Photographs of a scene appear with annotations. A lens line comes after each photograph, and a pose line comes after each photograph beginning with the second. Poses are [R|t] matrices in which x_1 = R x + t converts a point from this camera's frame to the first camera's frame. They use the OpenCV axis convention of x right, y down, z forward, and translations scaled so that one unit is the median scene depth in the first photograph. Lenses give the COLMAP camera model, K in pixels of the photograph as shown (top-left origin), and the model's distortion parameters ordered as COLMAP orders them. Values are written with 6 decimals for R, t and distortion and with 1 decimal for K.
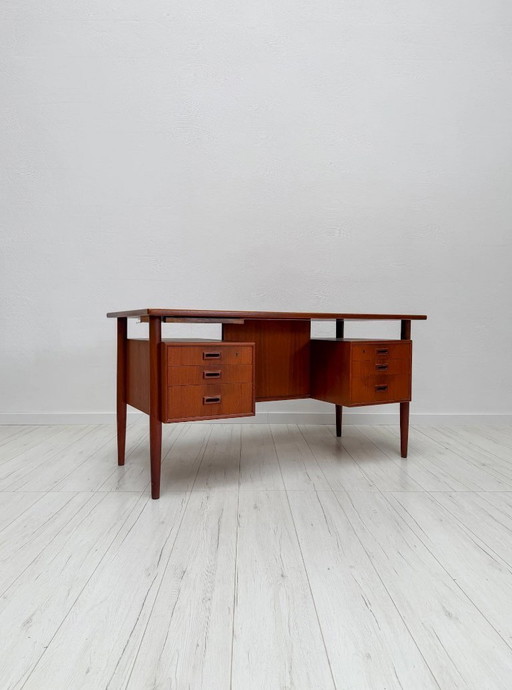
lens RADIAL K [[526.5, 0, 256.0], [0, 526.5, 345.0], [0, 0, 1]] dist [0.009436, 0.003071]
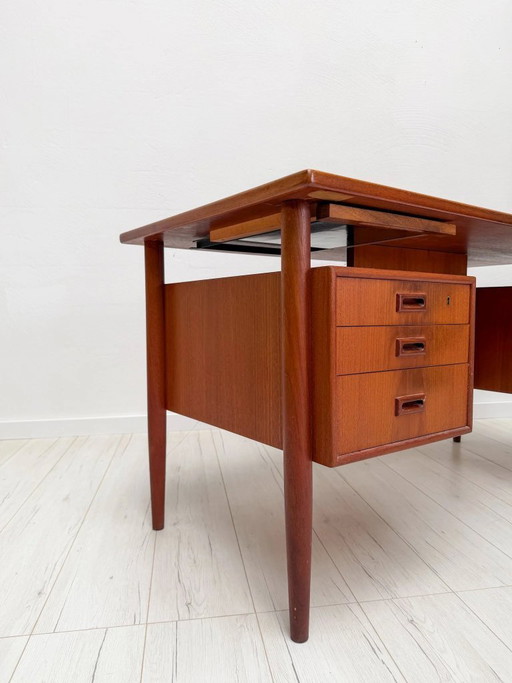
lens RADIAL K [[530.2, 0, 256.0], [0, 530.2, 341.5], [0, 0, 1]] dist [0.088285, -0.127361]
pose [[0.992416, -0.023805, 0.120595, -0.260670], [0.020282, 0.999333, 0.030363, 0.035694], [-0.121238, -0.027687, 0.992237, 0.555680]]
